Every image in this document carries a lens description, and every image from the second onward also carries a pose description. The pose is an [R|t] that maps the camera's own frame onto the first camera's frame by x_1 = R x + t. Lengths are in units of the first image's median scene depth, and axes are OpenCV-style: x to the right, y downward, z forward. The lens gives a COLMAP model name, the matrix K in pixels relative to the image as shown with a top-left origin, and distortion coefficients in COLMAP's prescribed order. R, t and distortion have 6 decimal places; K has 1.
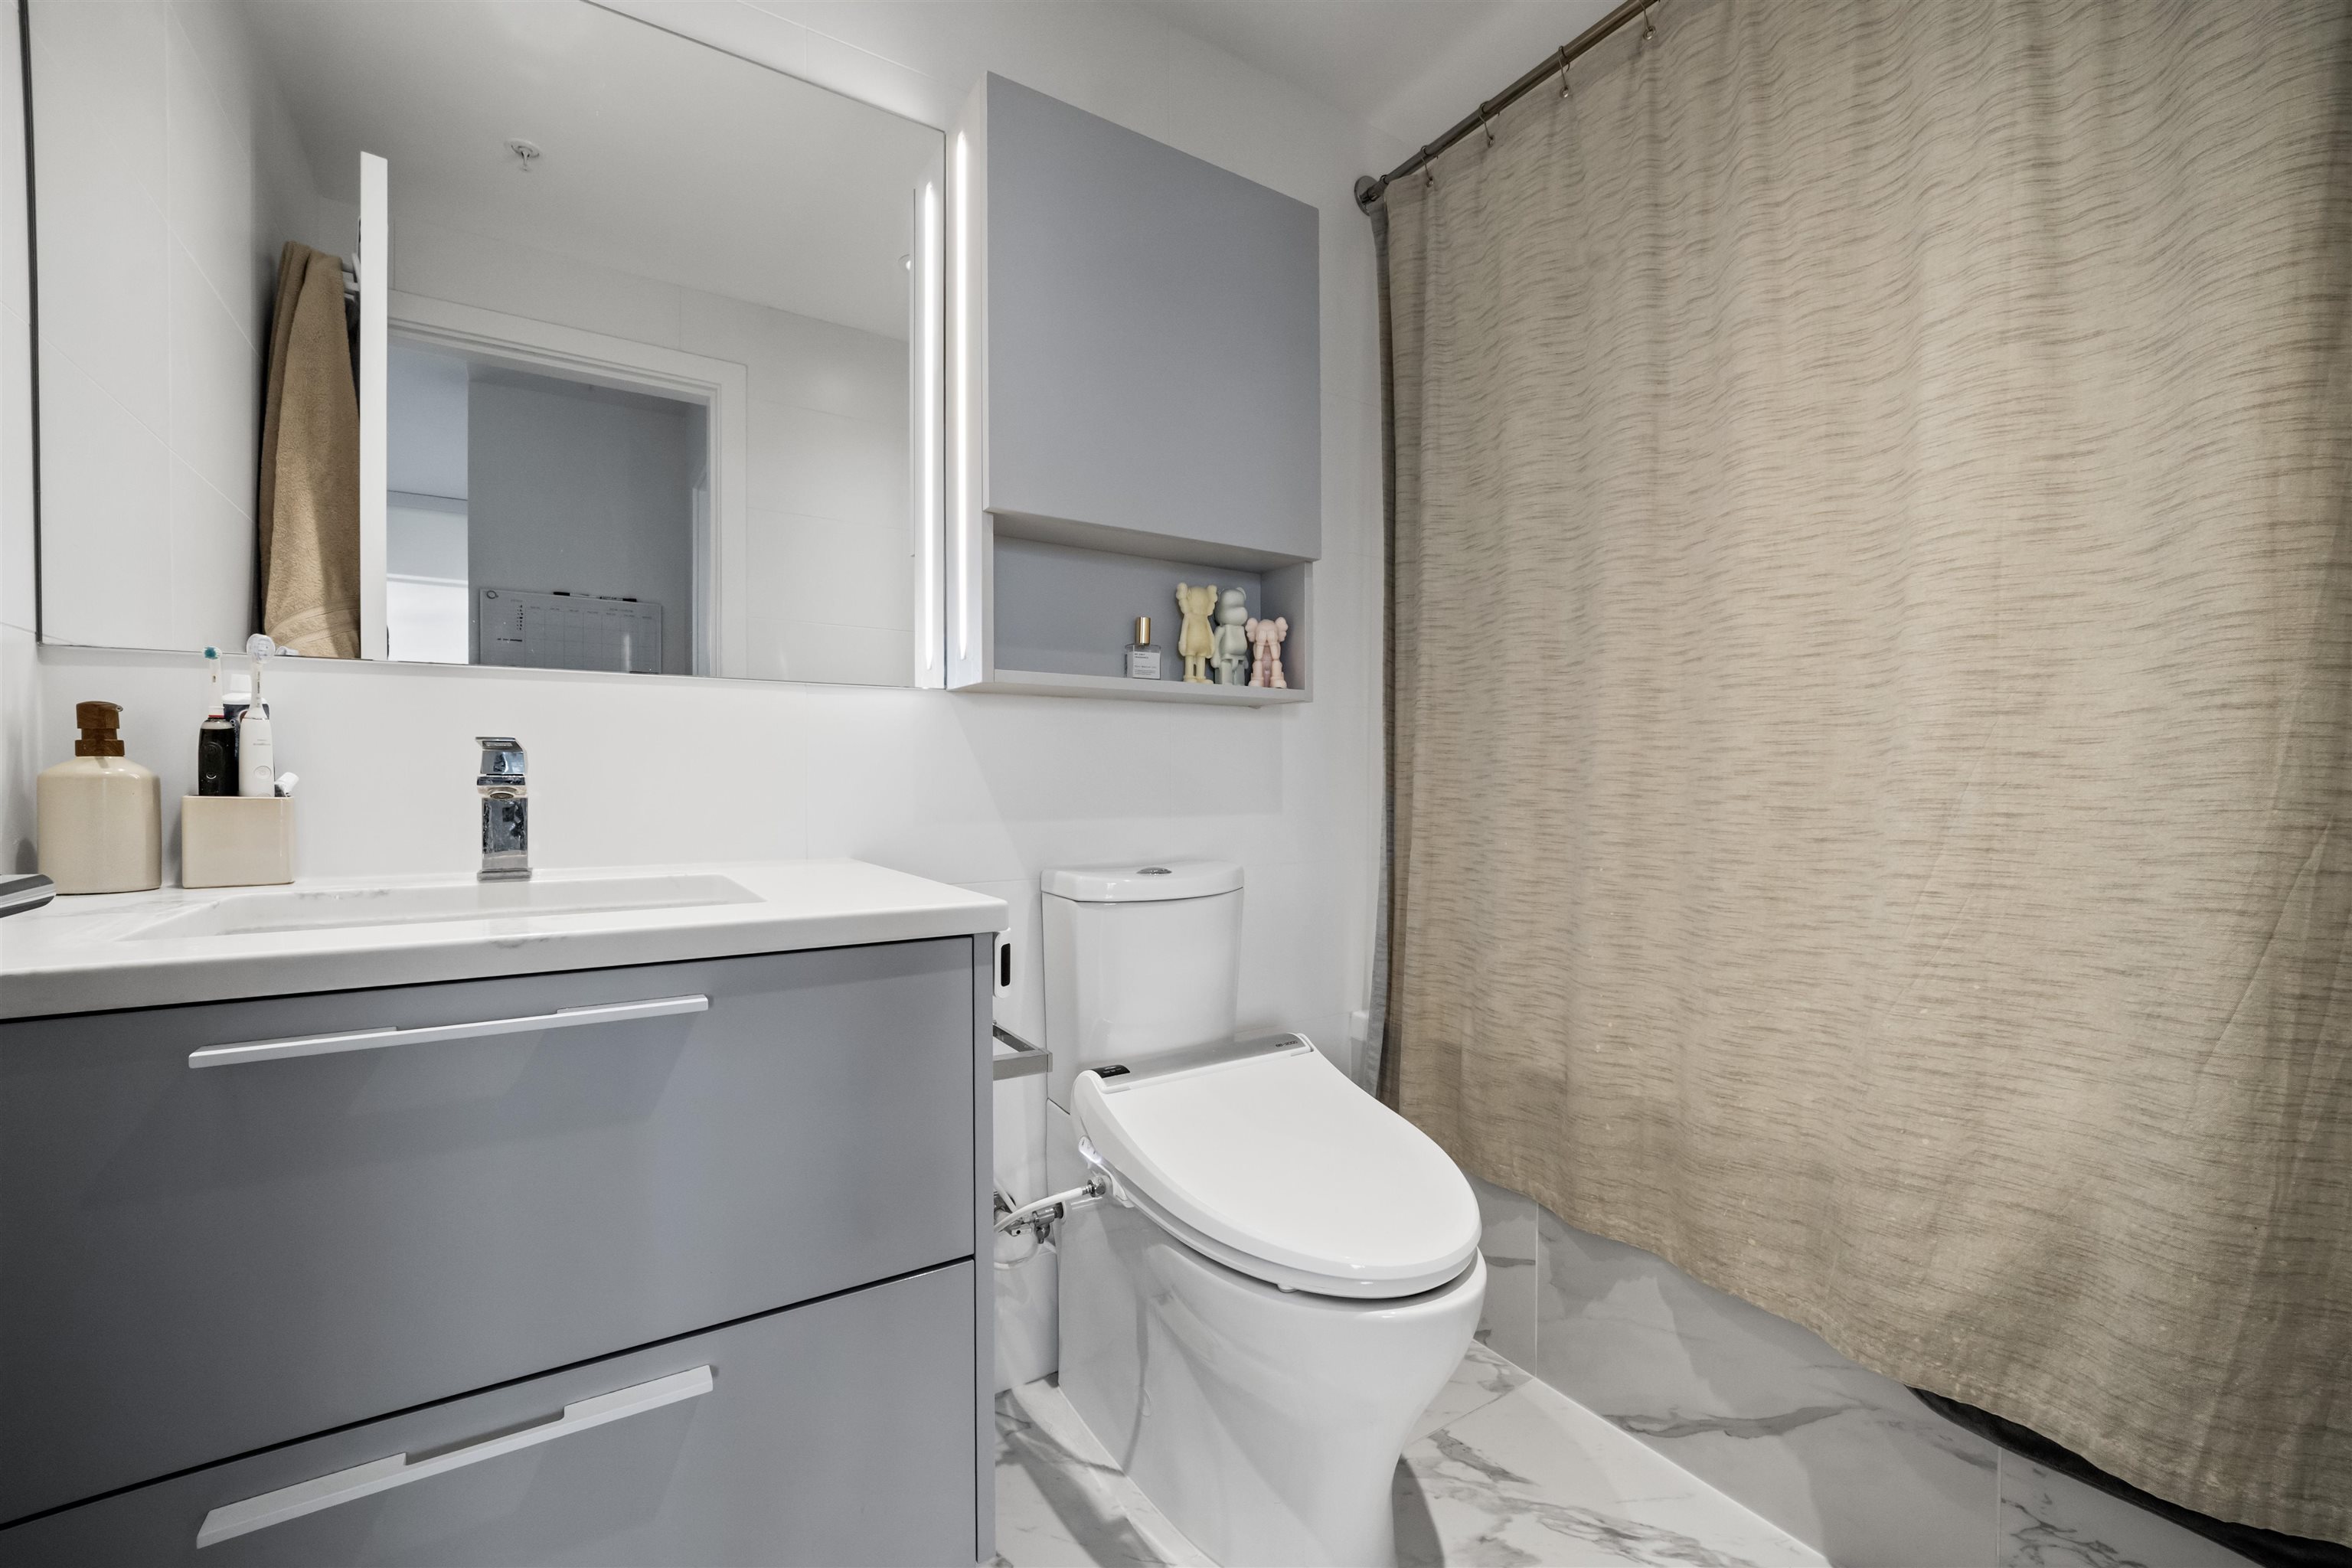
lens RADIAL K [[949.0, 0, 1179.1], [0, 949.0, 778.6], [0, 0, 1]] dist [-0.012915, 0.004292]
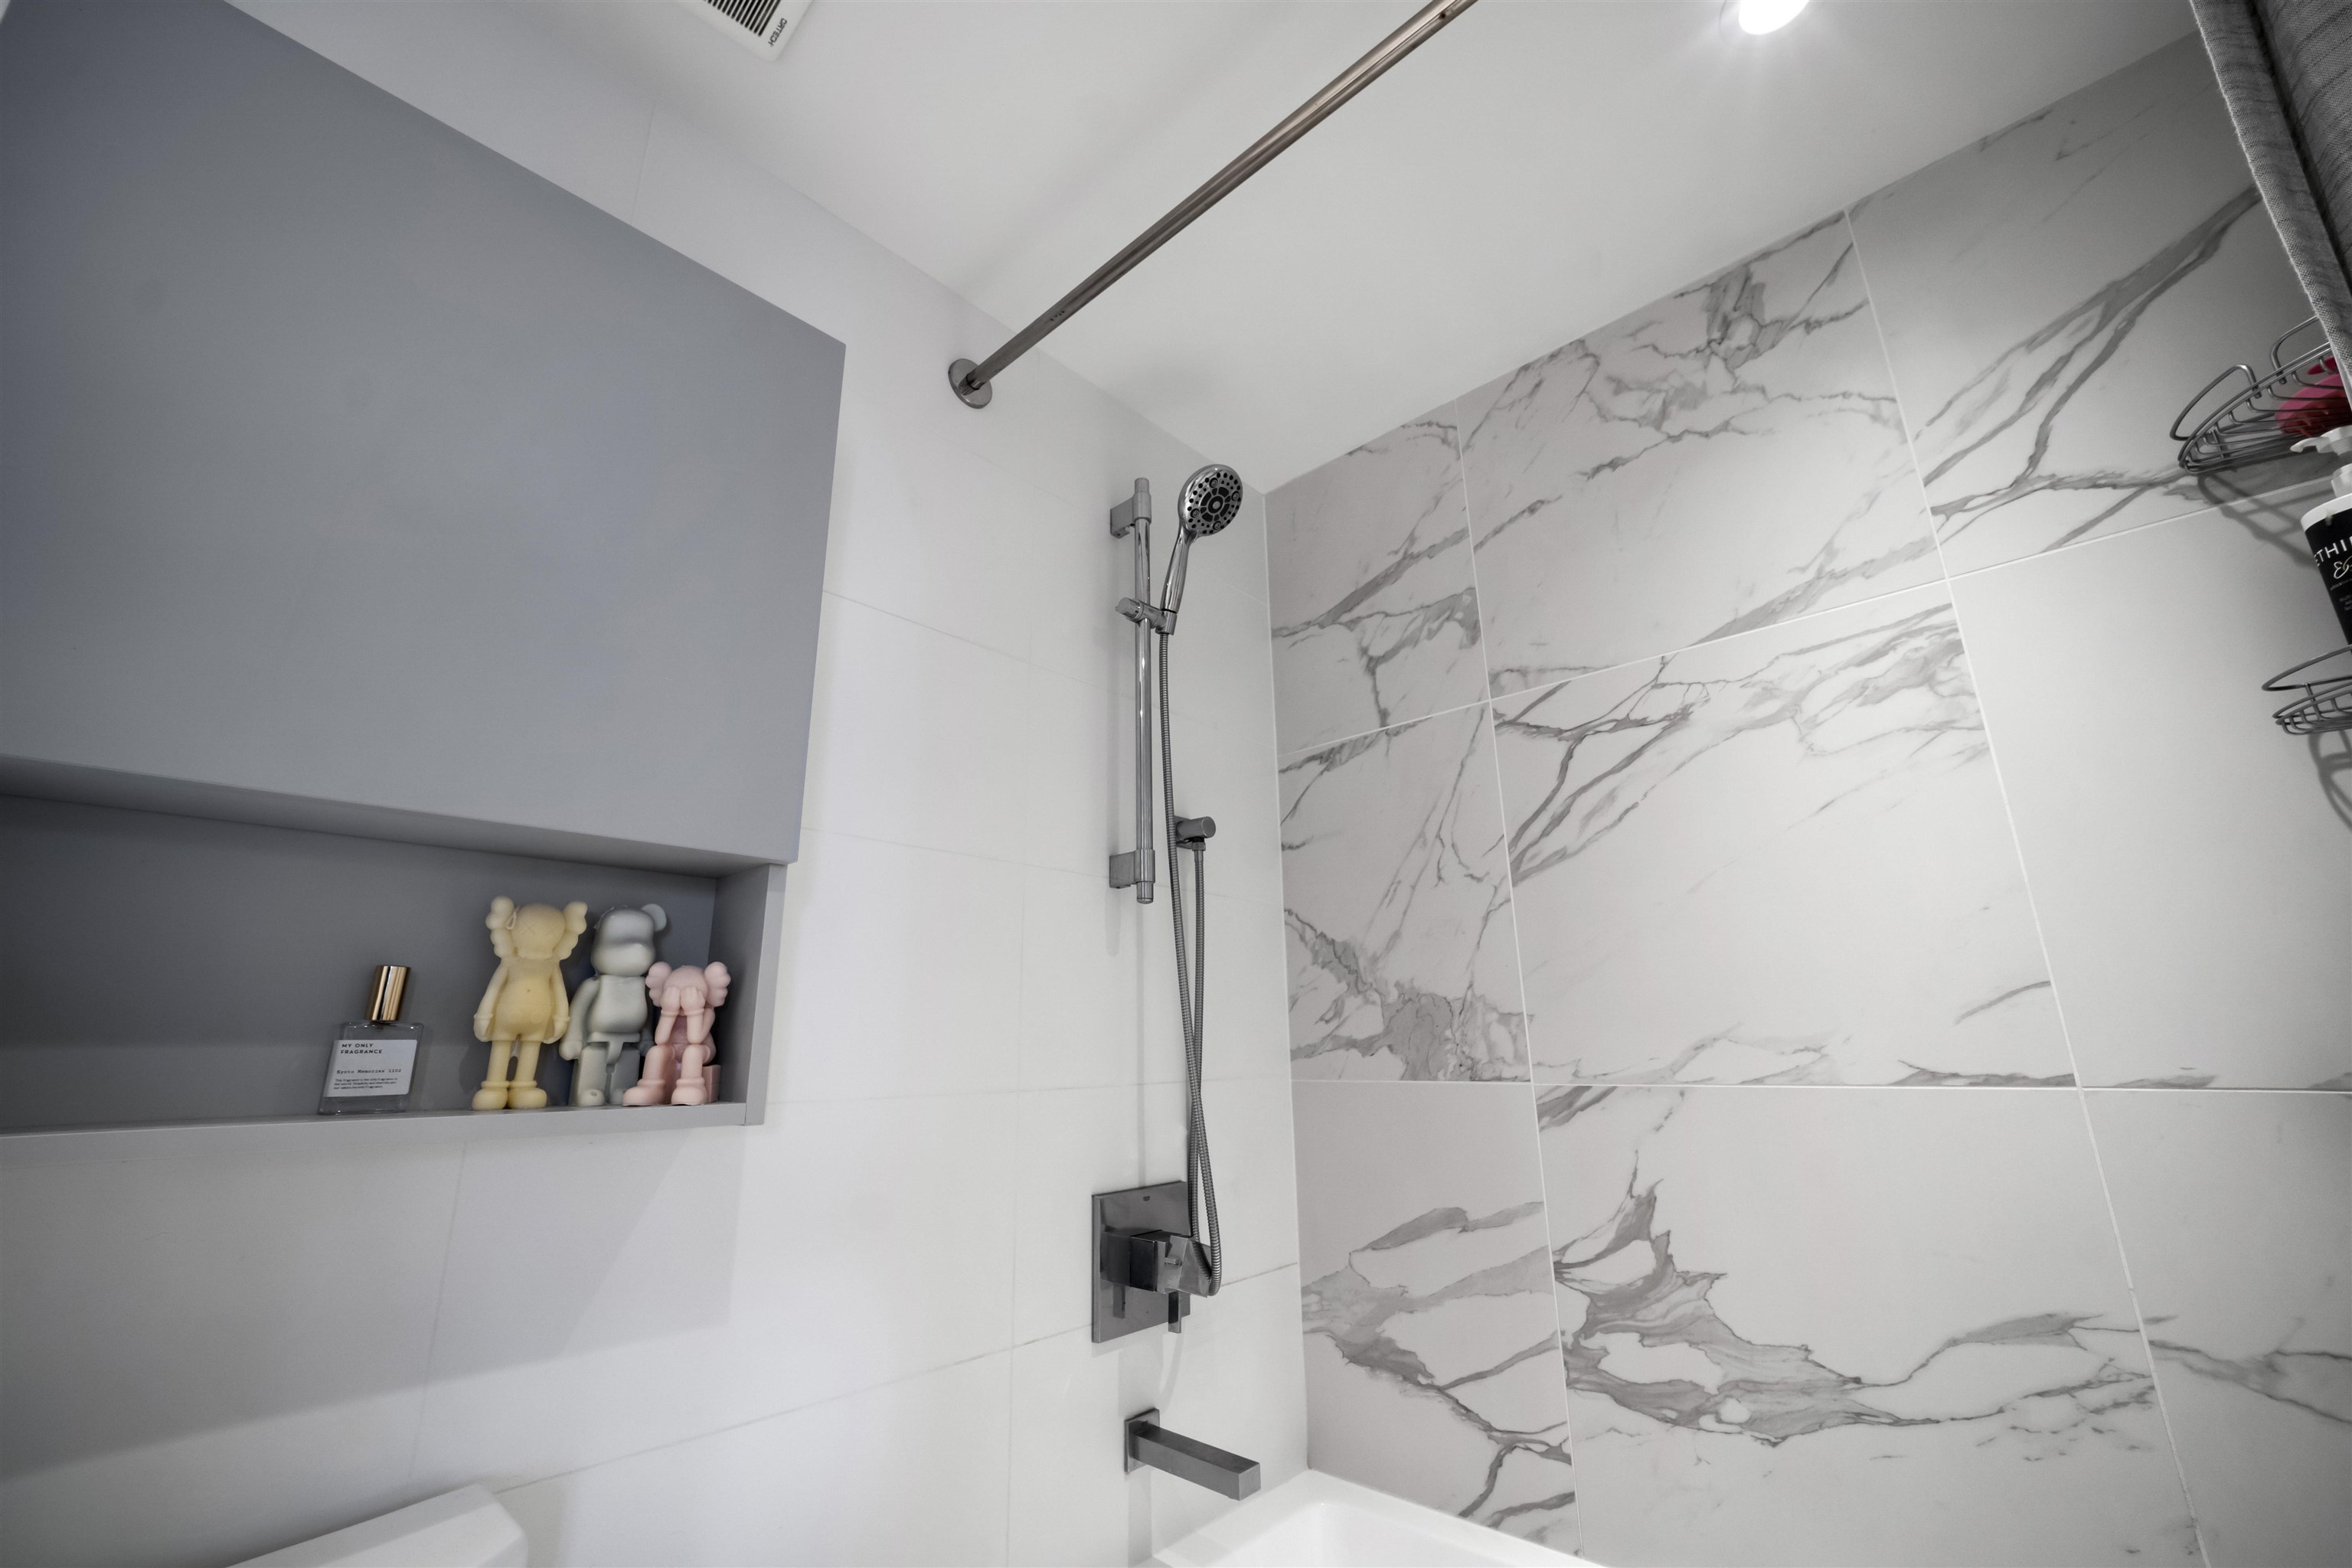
lens RADIAL K [[949.0, 0, 1167.4], [0, 949.0, 791.3], [0, 0, 1]] dist [-0.012915, 0.004292]
pose [[0.968253, 0.053608, 0.244158, 0.221098], [0.012833, 0.964786, -0.262723, -0.118641], [-0.249645, 0.257516, 0.933468, 0.398566]]
